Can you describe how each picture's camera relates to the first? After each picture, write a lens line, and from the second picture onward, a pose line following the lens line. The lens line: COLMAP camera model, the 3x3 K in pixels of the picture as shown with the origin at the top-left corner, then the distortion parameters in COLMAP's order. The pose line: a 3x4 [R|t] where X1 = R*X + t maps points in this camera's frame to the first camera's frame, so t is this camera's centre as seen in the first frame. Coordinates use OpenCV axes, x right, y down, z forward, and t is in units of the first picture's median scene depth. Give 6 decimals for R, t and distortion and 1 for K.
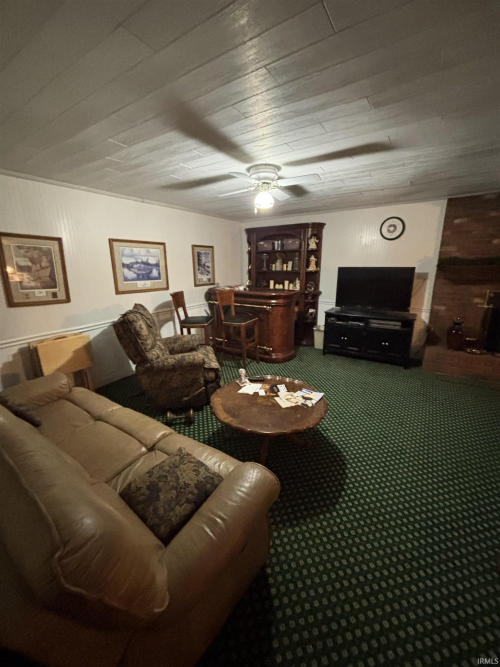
lens RADIAL K [[269.2, 0, 248.0], [0, 269.2, 331.4], [0, 0, 1]] dist [0.000277, -0.000611]
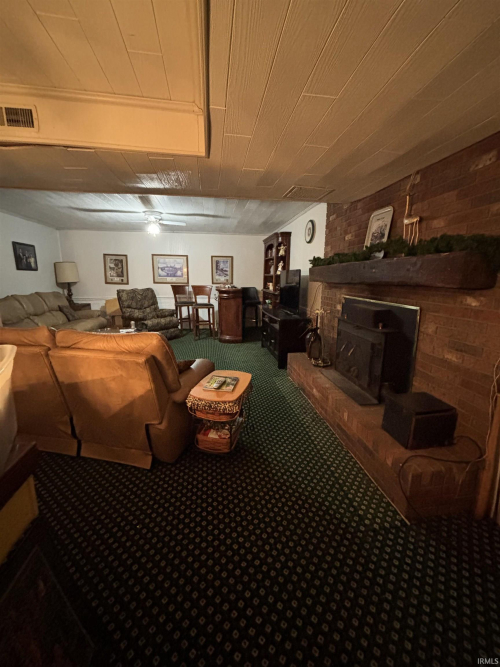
lens RADIAL K [[269.2, 0, 250.5], [0, 269.2, 333.2], [0, 0, 1]] dist [0.000277, -0.000611]
pose [[0.669785, 0.167649, -0.723382, 1.135792], [-0.198743, 0.979112, 0.042899, -0.010544], [0.715465, 0.115034, 0.689114, 0.189080]]
